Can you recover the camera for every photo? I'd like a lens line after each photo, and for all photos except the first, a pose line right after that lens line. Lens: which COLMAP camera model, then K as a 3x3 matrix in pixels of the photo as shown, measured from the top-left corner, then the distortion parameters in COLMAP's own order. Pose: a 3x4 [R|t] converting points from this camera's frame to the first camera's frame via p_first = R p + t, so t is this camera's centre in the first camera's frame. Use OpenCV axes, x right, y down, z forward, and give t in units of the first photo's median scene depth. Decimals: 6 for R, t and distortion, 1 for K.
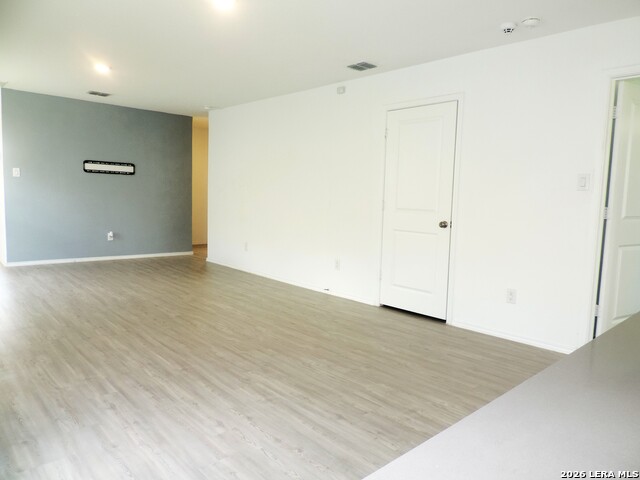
lens RADIAL K [[461.6, 0, 318.8], [0, 461.6, 235.6], [0, 0, 1]] dist [-0.007032, -0.001275]
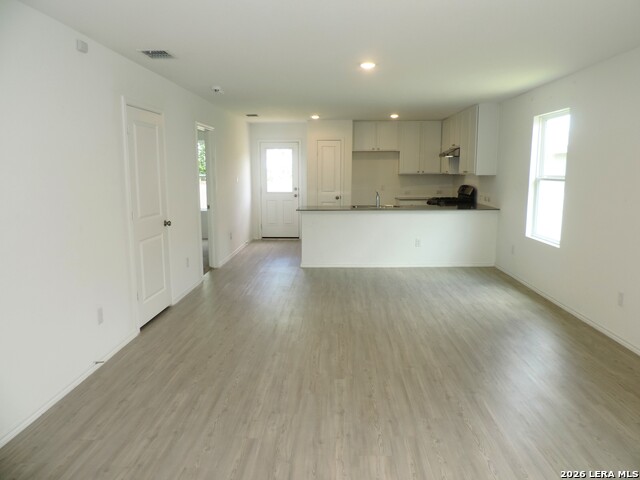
lens RADIAL K [[461.6, 0, 319.4], [0, 461.6, 241.6], [0, 0, 1]] dist [-0.007032, -0.001275]
pose [[-0.724148, -0.133547, 0.676591, -0.955008], [0.039227, 0.971507, 0.233743, -0.281708], [-0.688528, 0.195805, -0.698276, 1.879324]]
